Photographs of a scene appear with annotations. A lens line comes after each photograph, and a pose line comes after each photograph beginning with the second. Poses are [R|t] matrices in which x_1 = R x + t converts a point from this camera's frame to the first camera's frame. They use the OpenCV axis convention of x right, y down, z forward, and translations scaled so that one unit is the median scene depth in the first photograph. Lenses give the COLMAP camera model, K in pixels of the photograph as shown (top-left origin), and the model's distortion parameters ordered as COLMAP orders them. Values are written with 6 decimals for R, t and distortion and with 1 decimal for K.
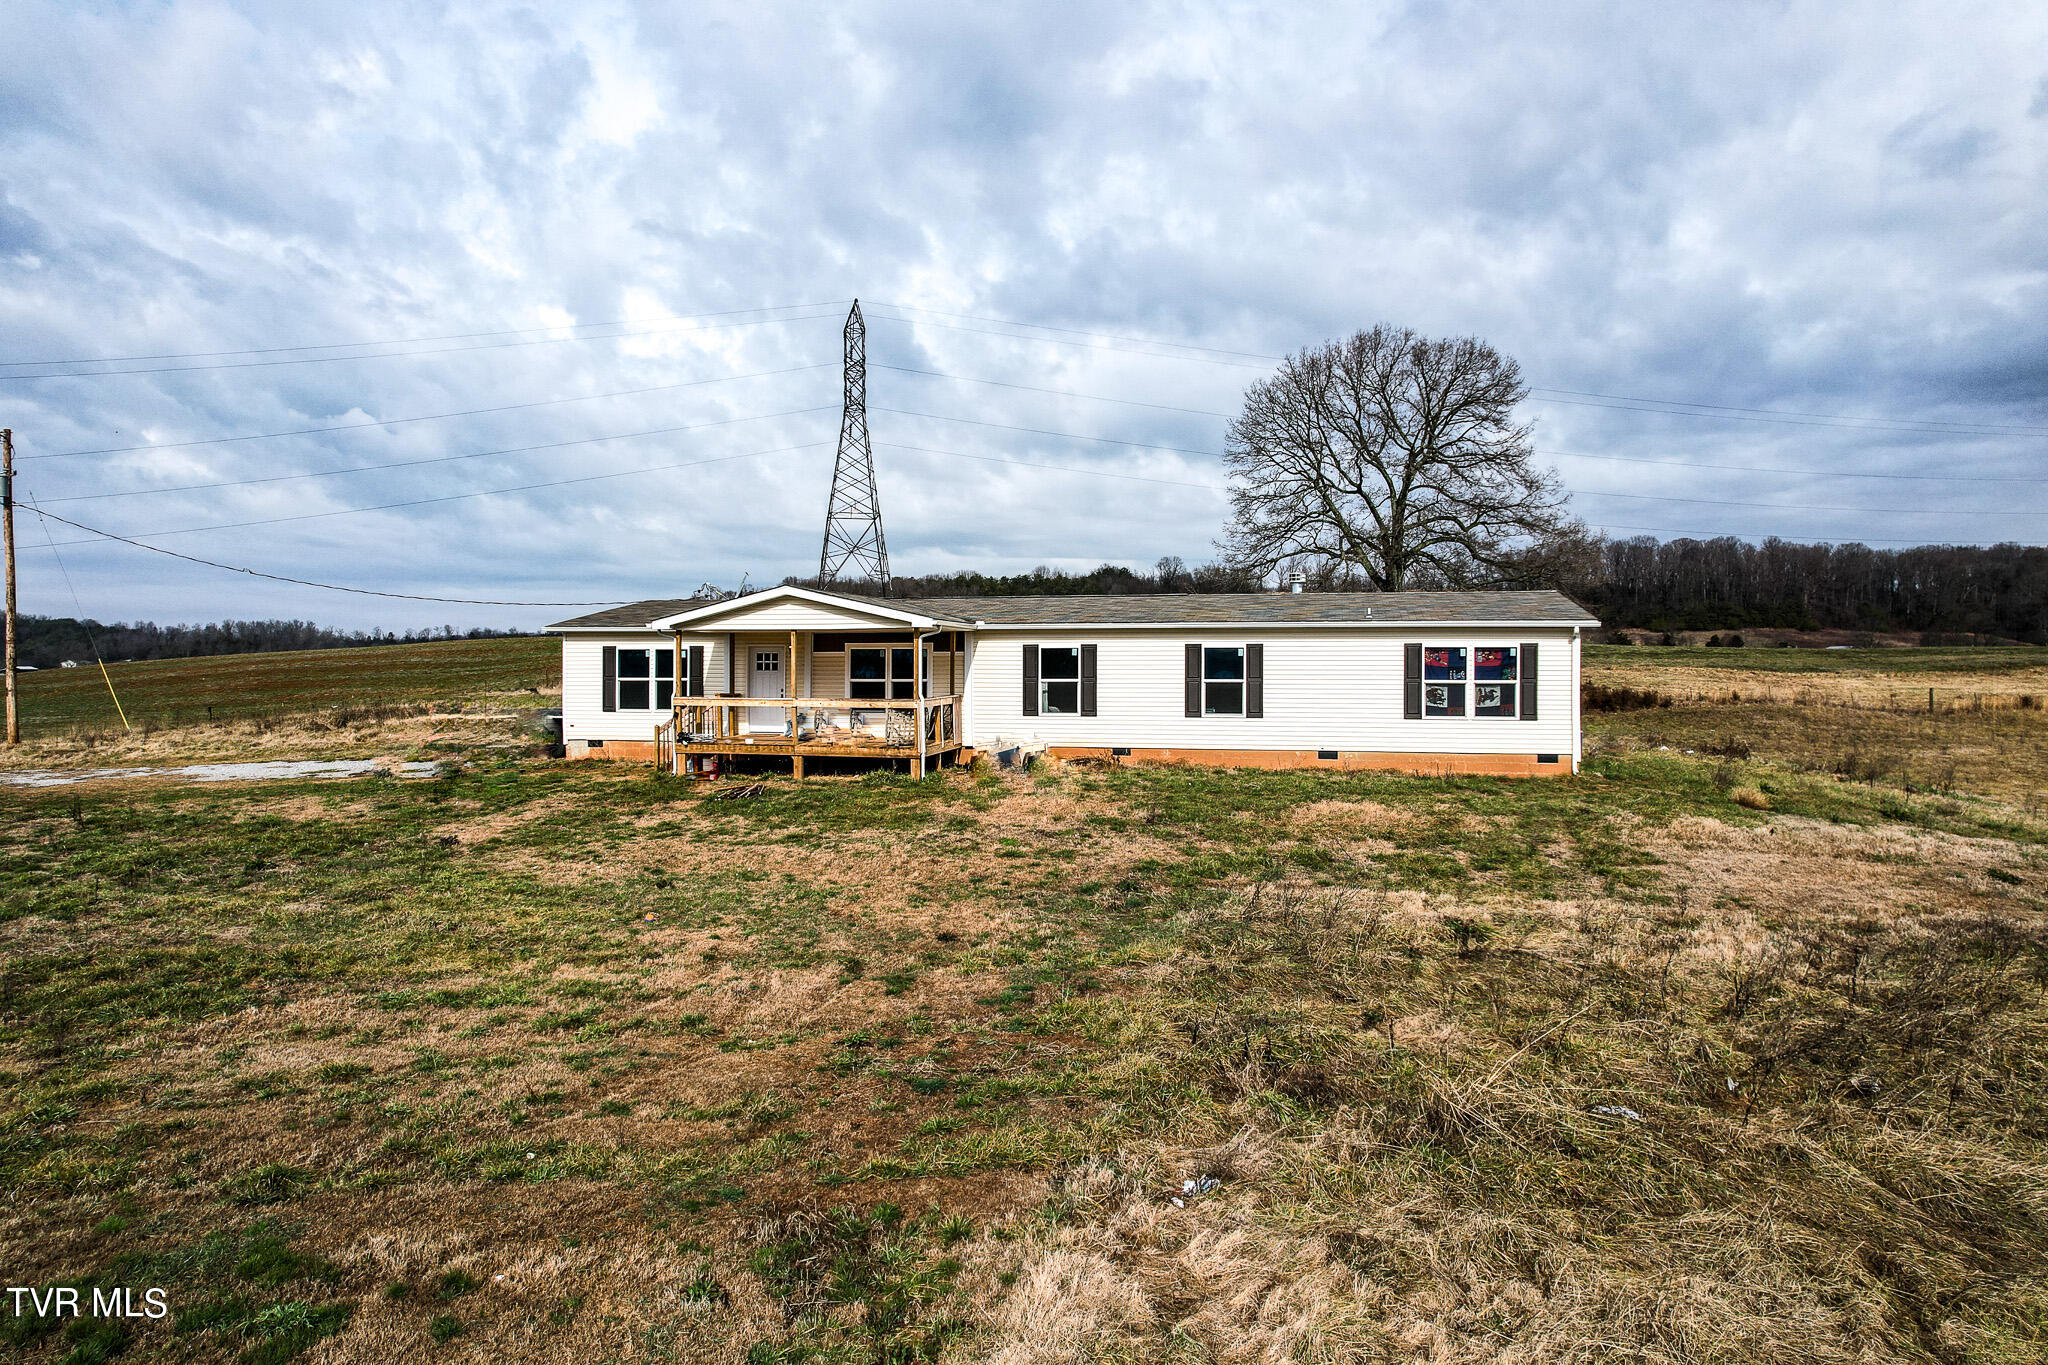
lens RADIAL K [[1298.4, 0, 1012.4], [0, 1298.4, 683.7], [0, 0, 1]] dist [-0.067546, 0.060388]
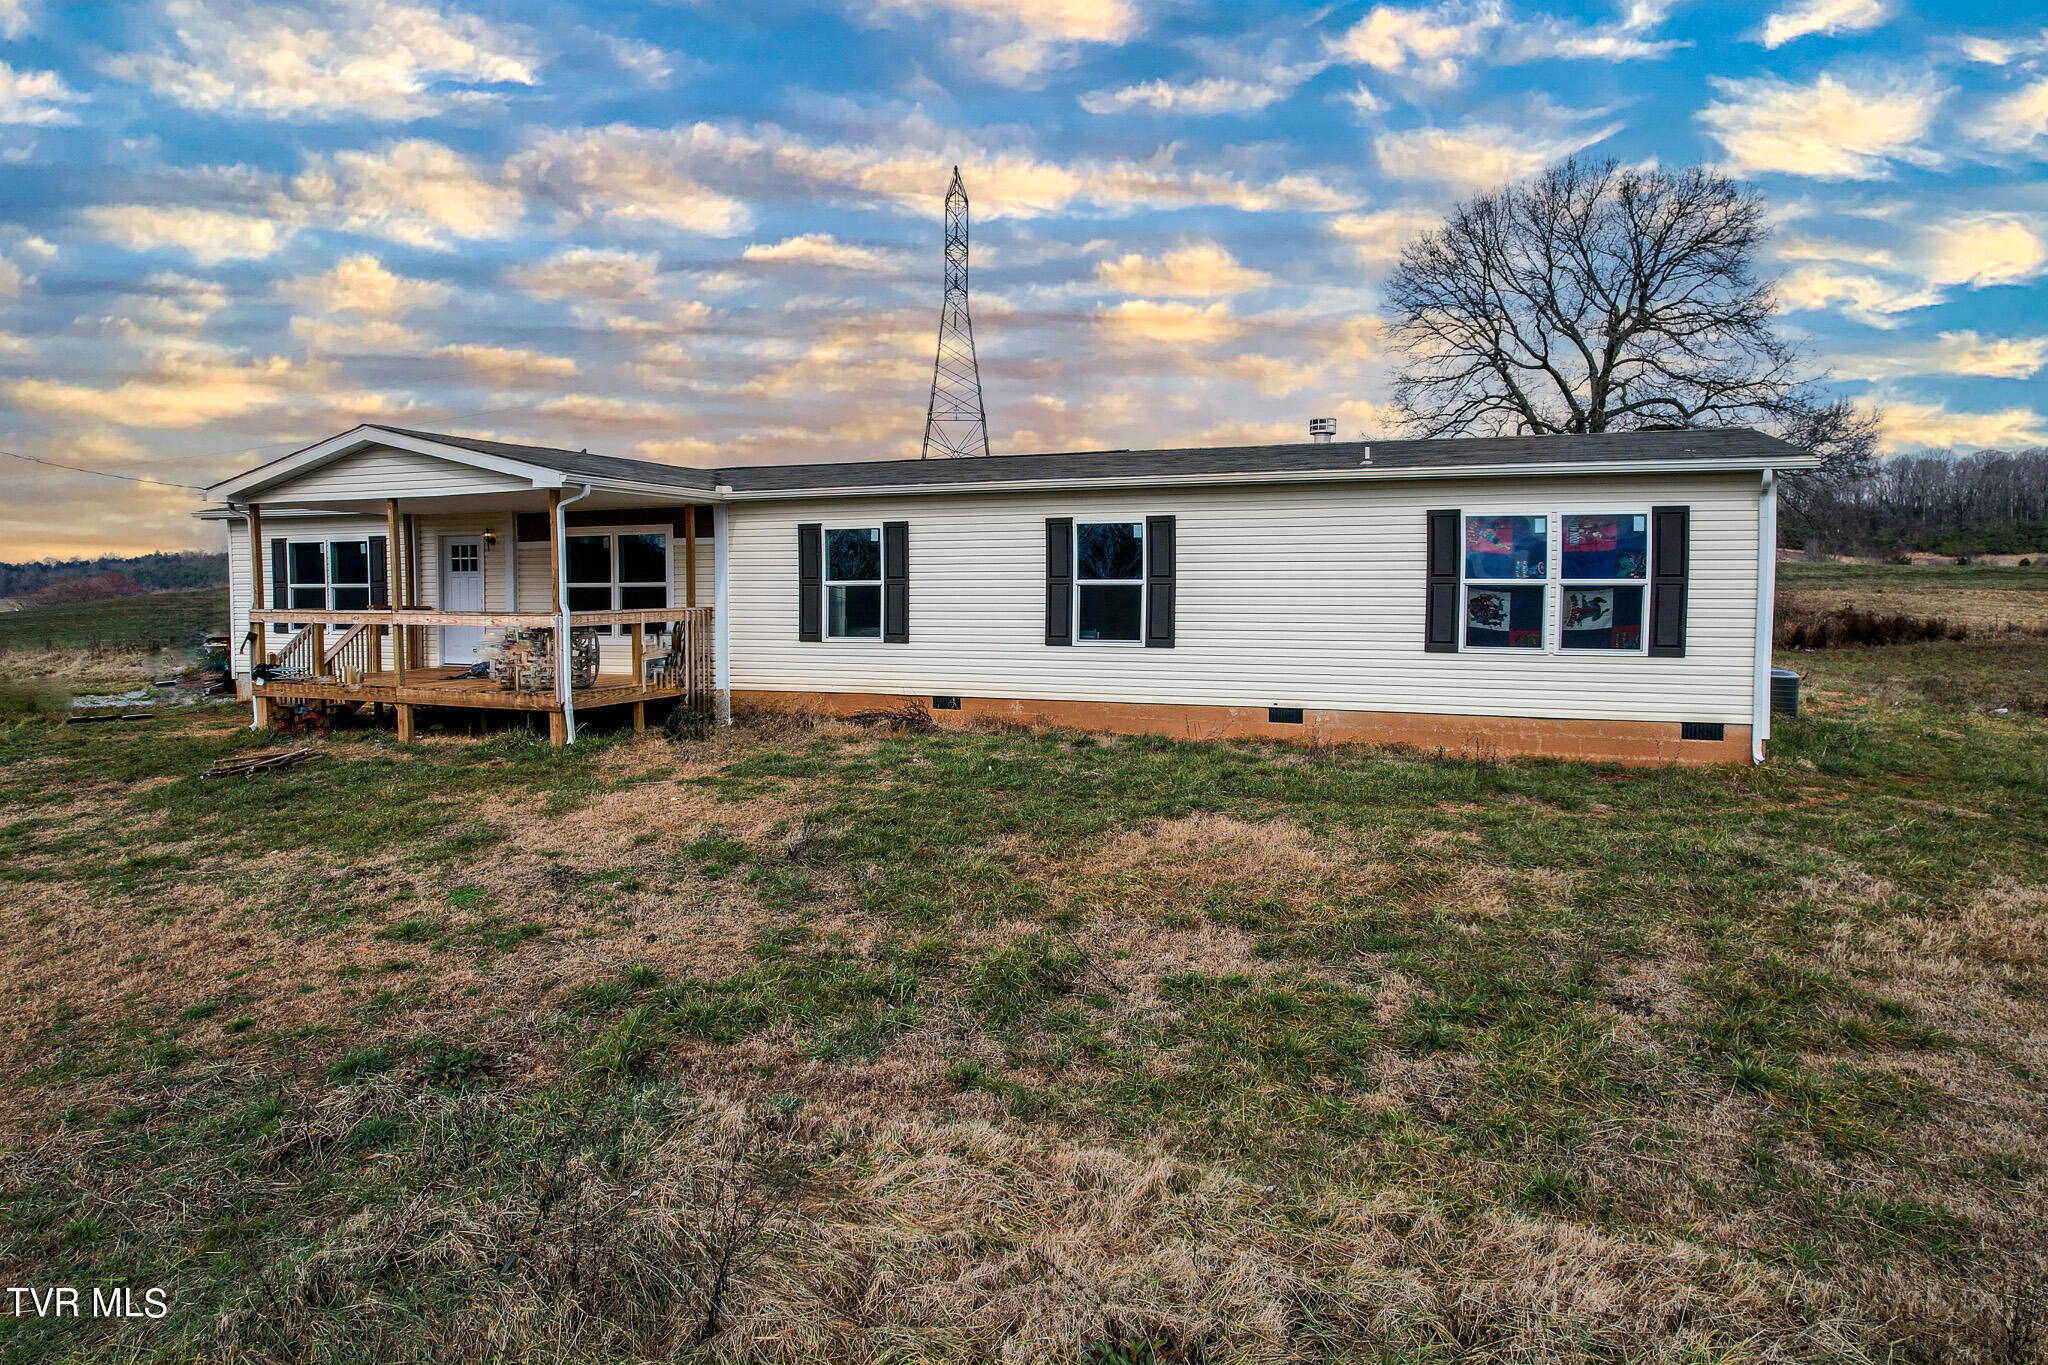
lens RADIAL K [[1298.4, 0, 1026.5], [0, 1298.4, 675.4], [0, 0, 1]] dist [-0.067546, 0.060388]
pose [[0.987395, 0.010852, -0.157900, 0.216834], [-0.003135, 0.998792, 0.049040, 0.010897], [0.158242, -0.047926, 0.986237, 0.427651]]
